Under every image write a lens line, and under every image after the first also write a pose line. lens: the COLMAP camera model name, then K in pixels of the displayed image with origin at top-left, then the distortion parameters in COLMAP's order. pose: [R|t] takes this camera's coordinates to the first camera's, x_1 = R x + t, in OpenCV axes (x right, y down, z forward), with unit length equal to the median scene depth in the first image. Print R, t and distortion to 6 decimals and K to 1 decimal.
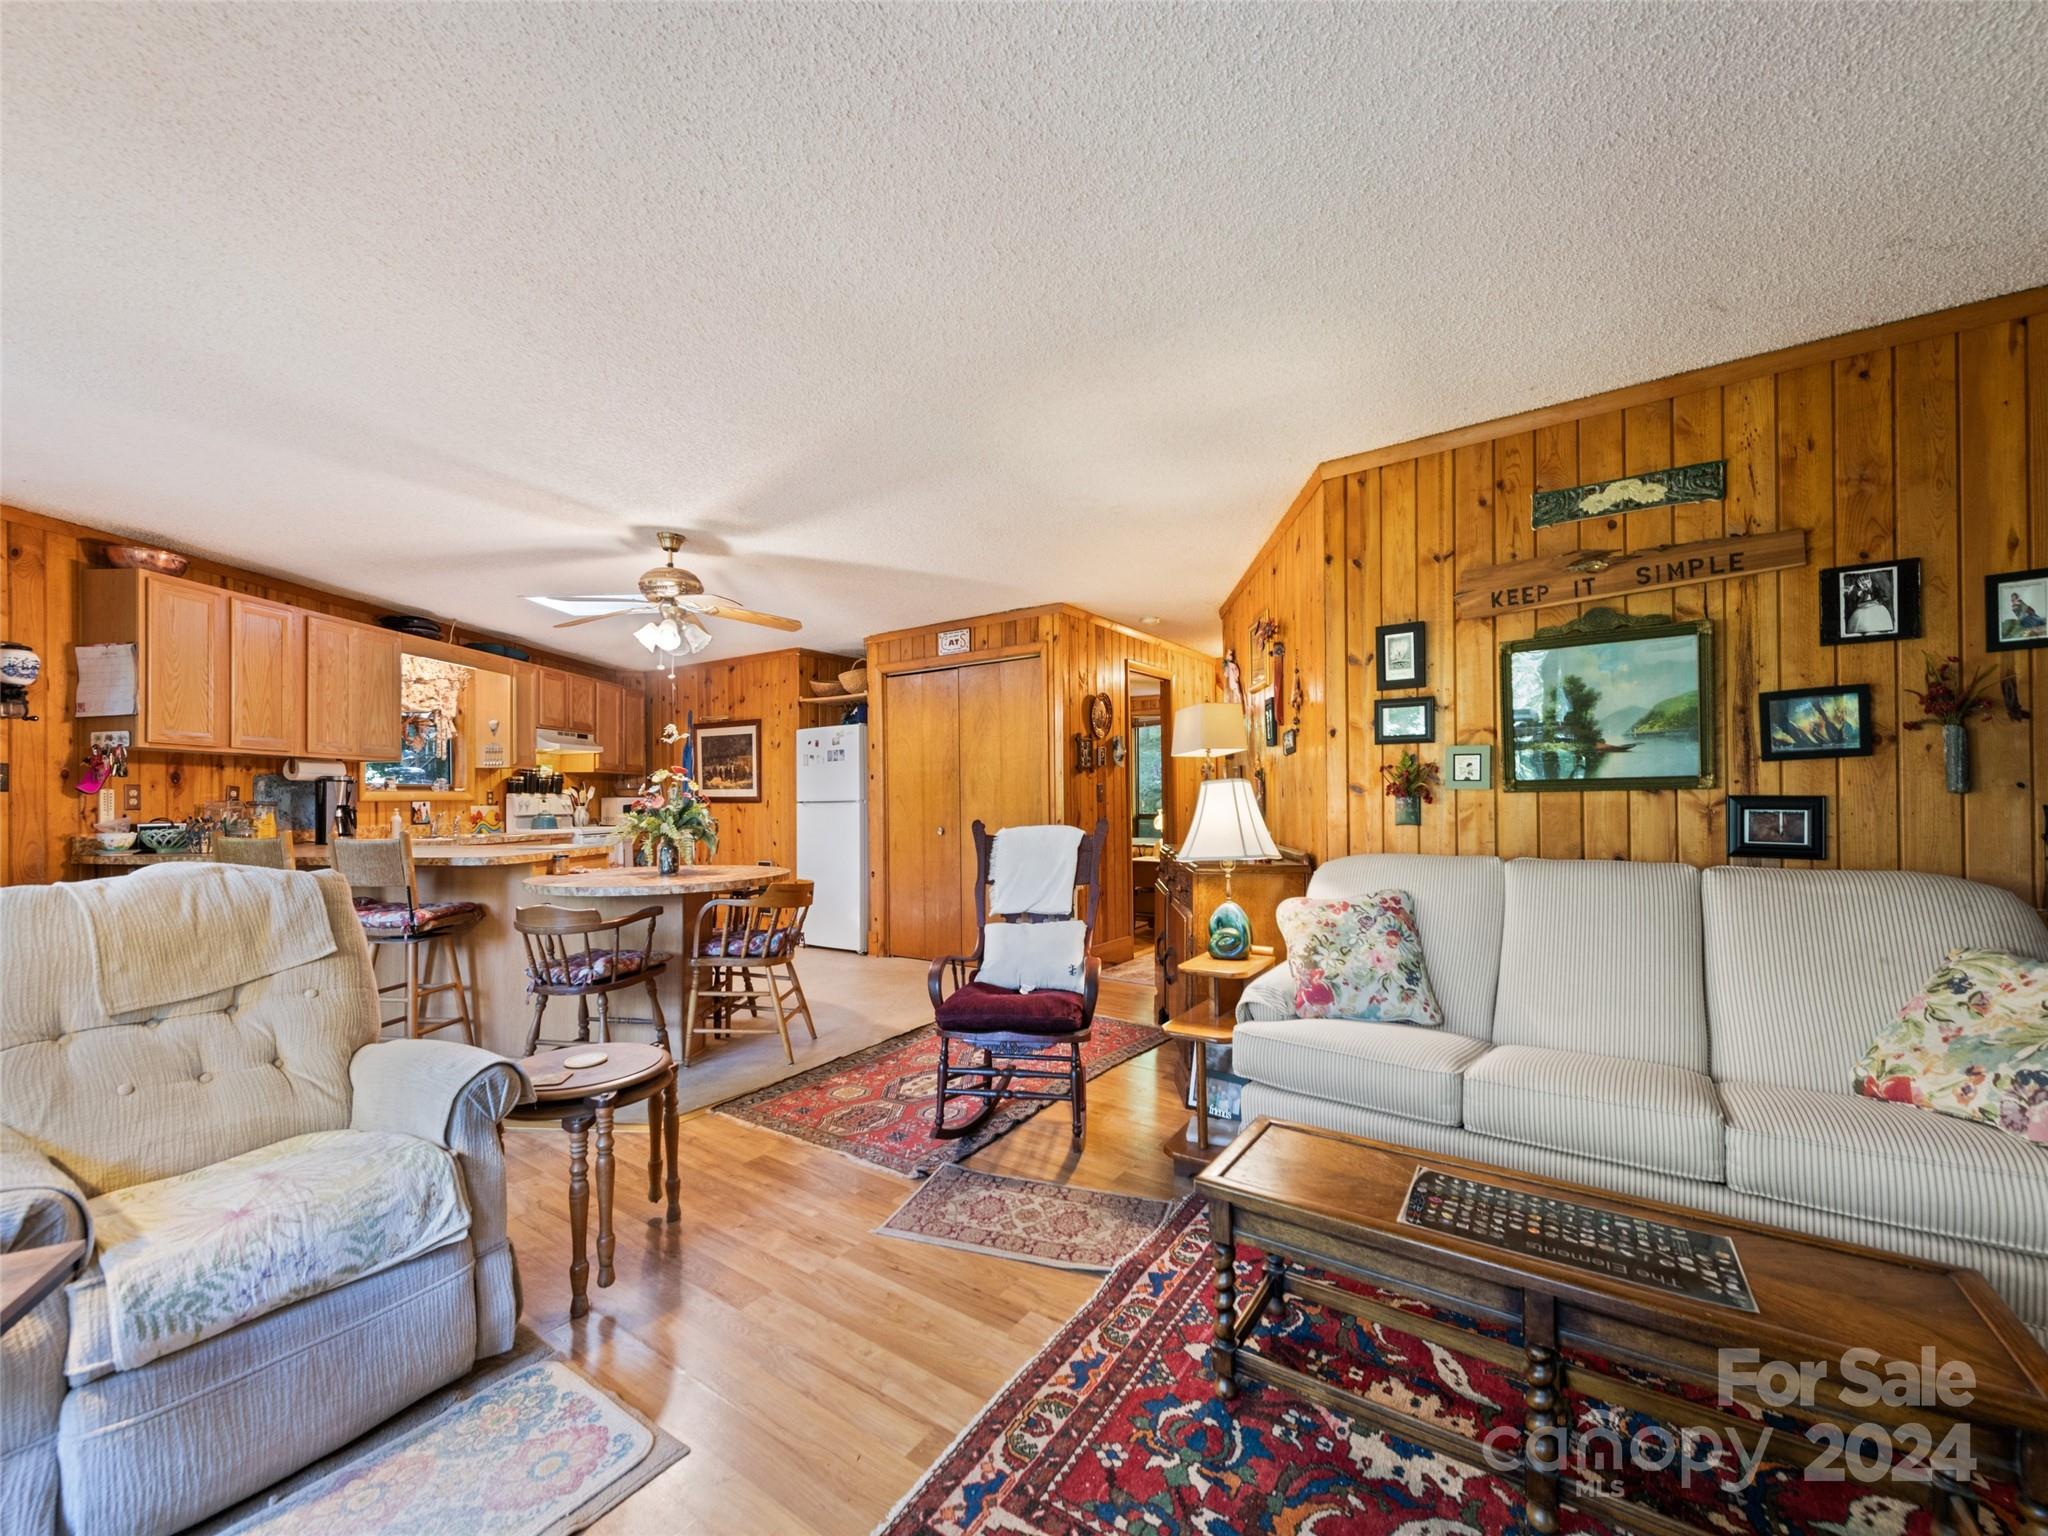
lens RADIAL K [[808.2, 0, 1022.3], [0, 808.2, 802.0], [0, 0, 1]] dist [0.008376, -0.000346]
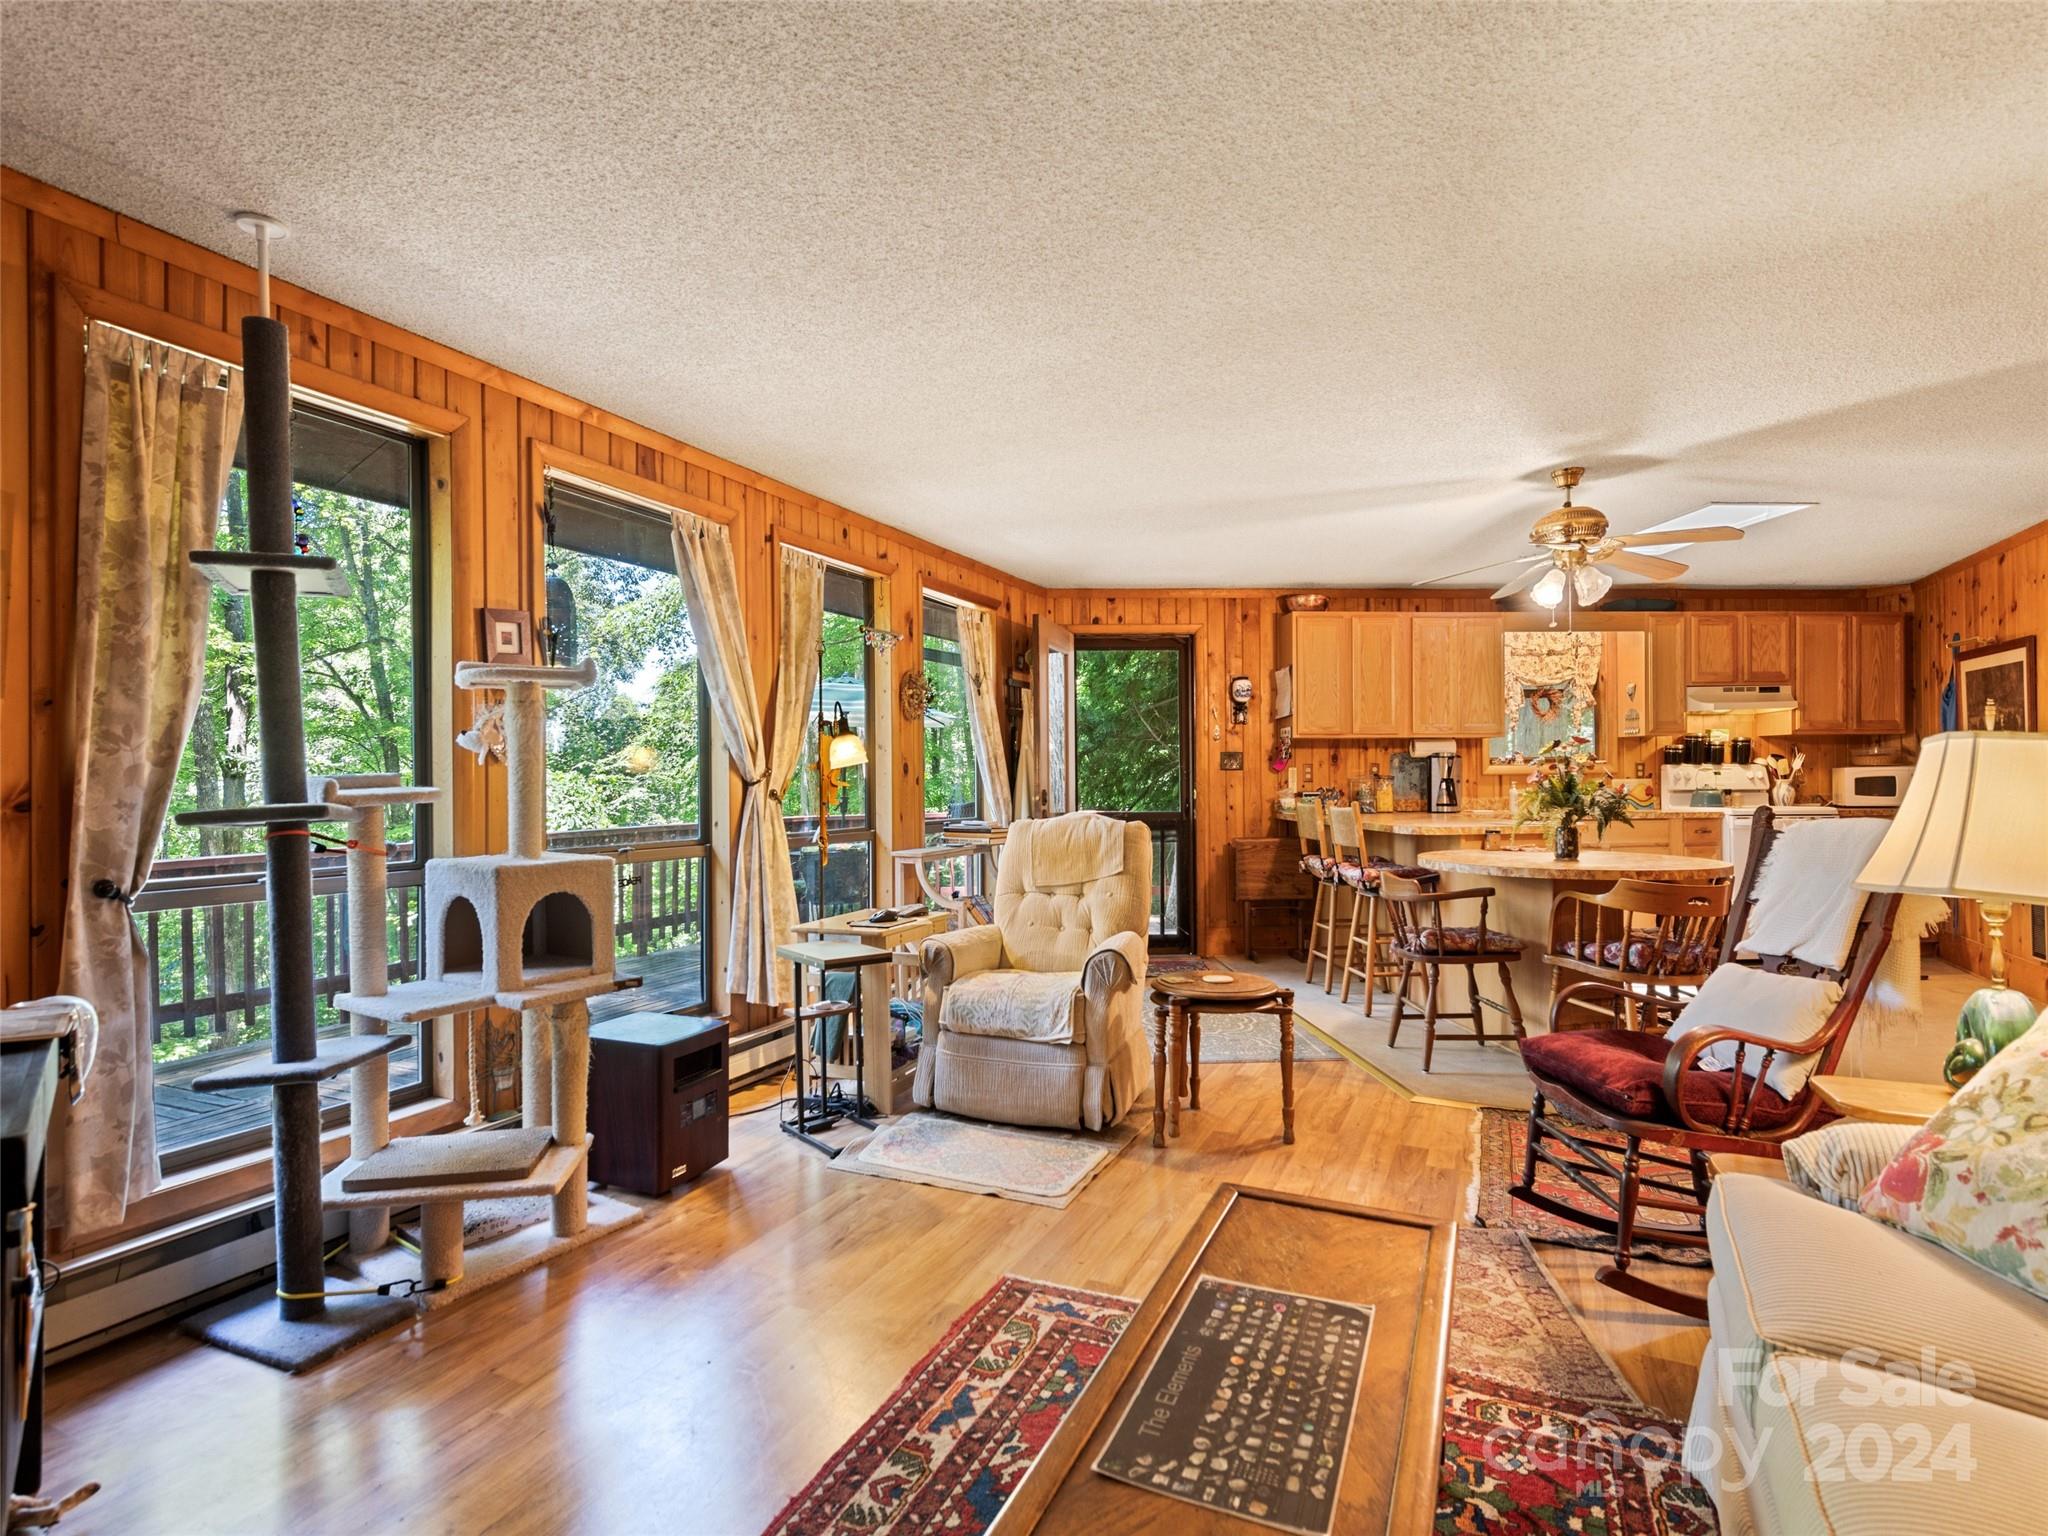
lens RADIAL K [[1016.1, 0, 1021.4], [0, 1016.1, 781.2], [0, 0, 1]] dist [0.011049, -0.001216]
pose [[0.159026, 0.004394, -0.987265, 0.759797], [0.005085, 0.999973, 0.005269, -0.004827], [0.987261, -0.005858, 0.158999, 0.329953]]
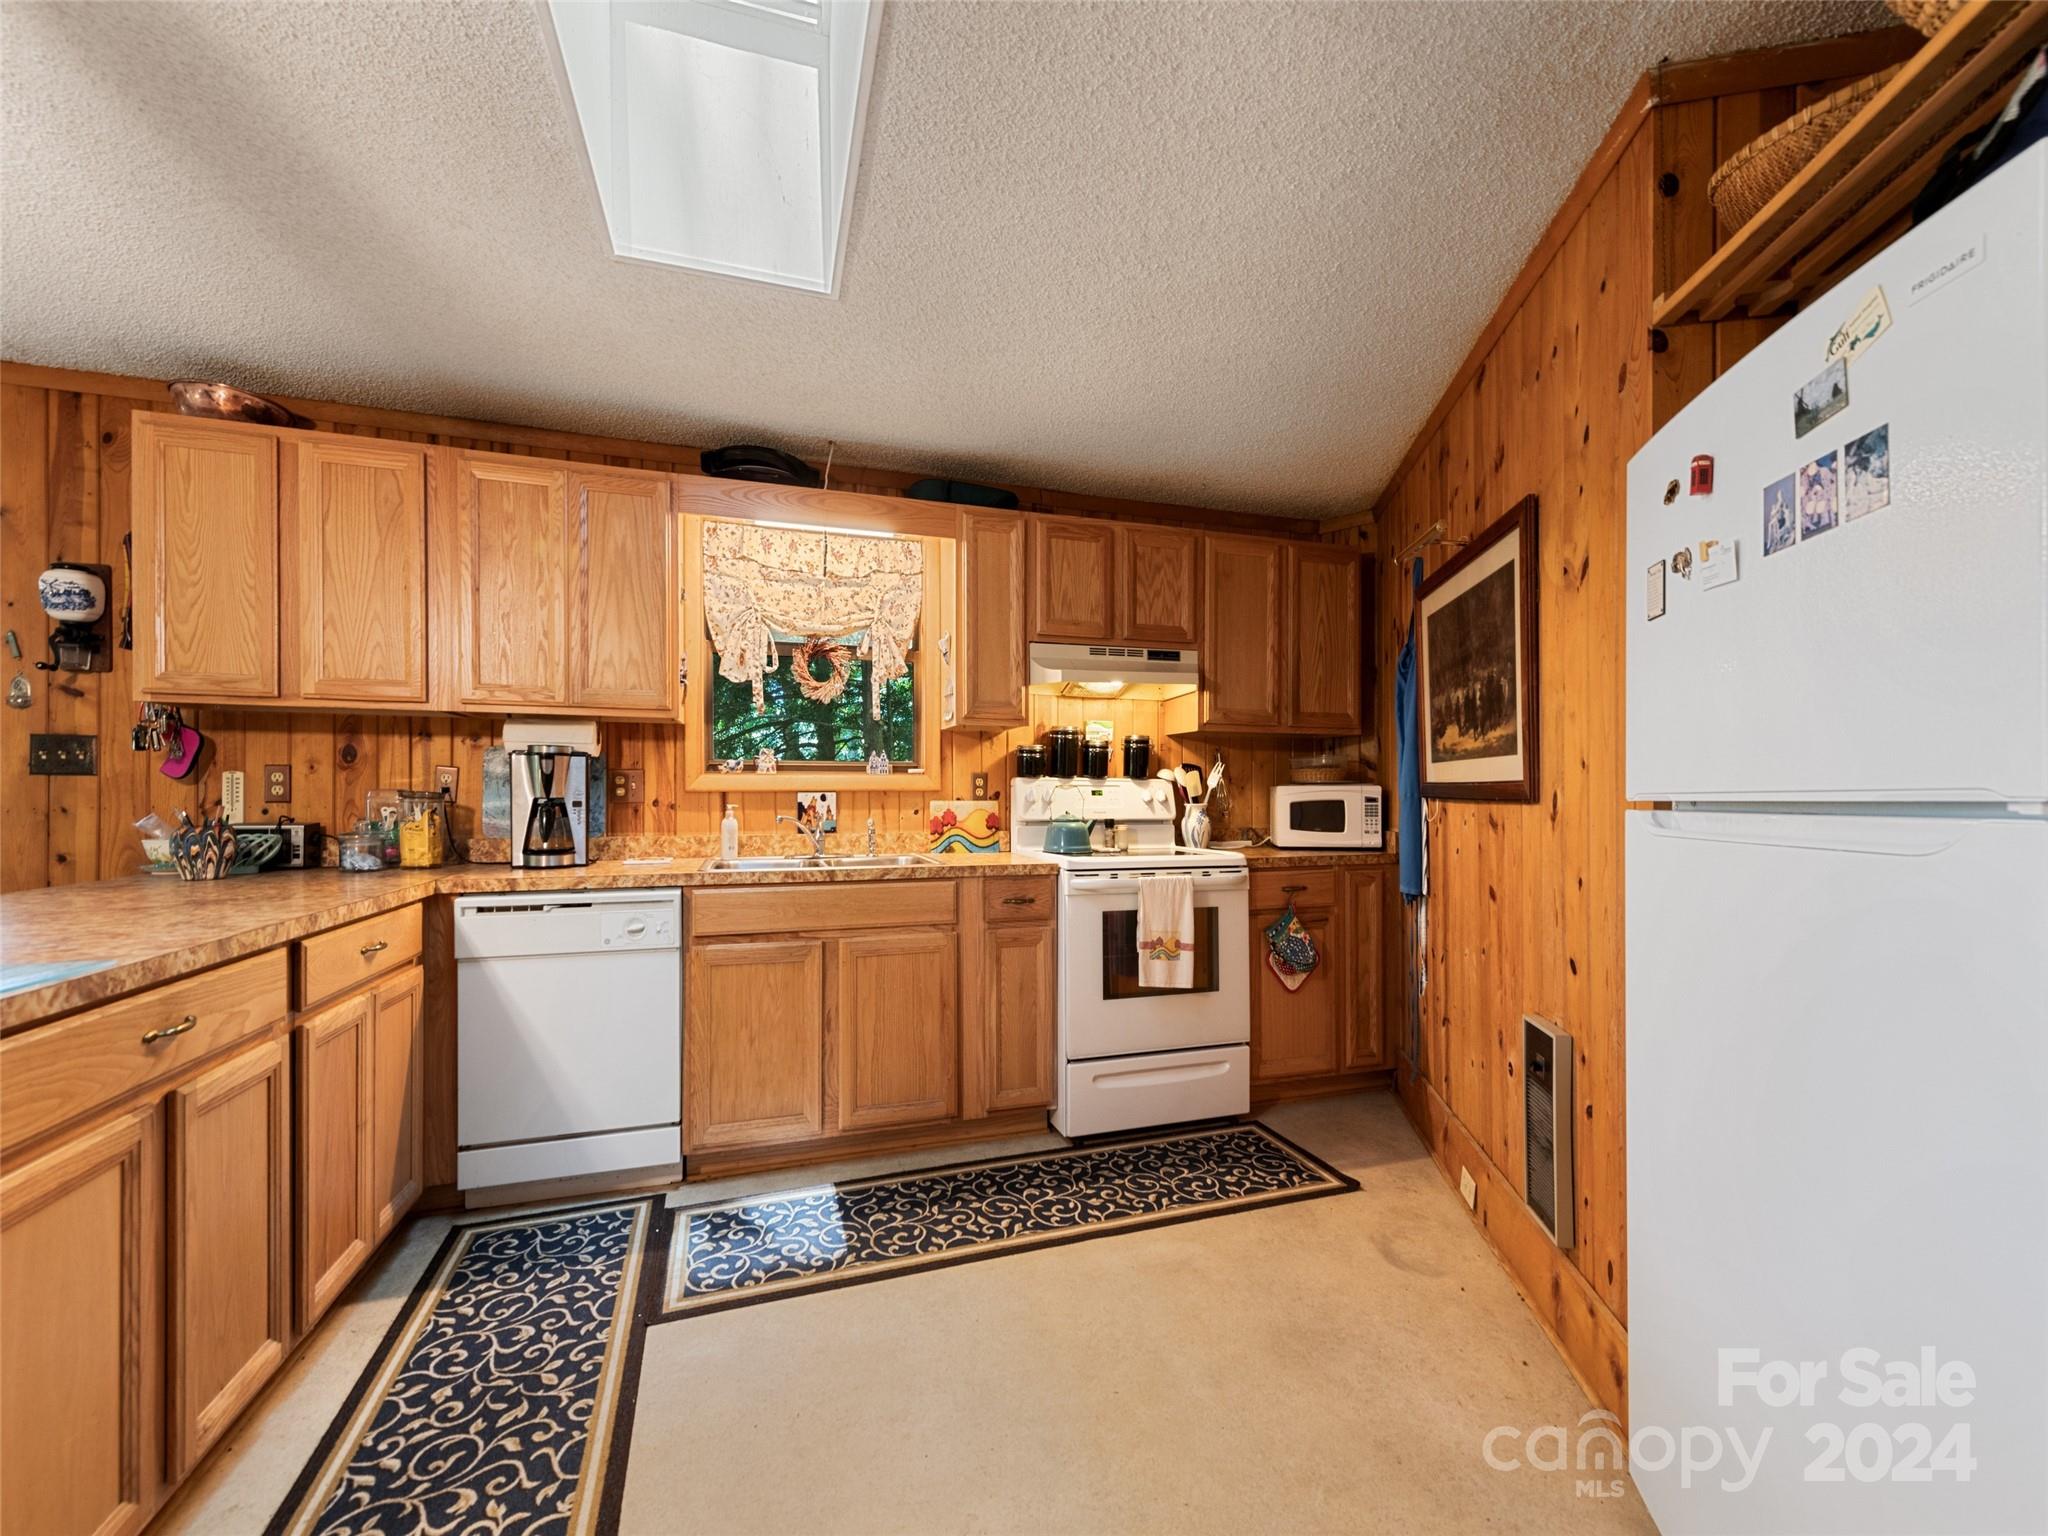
lens RADIAL K [[828.9, 0, 1003.1], [0, 828.9, 792.7], [0, 0, 1]] dist [0.010194, -0.000085]
pose [[0.377379, 0.005651, -0.926042, -0.321258], [-0.005821, 0.999976, 0.003730, -0.006409], [0.926040, 0.003983, 0.377403, 1.785544]]
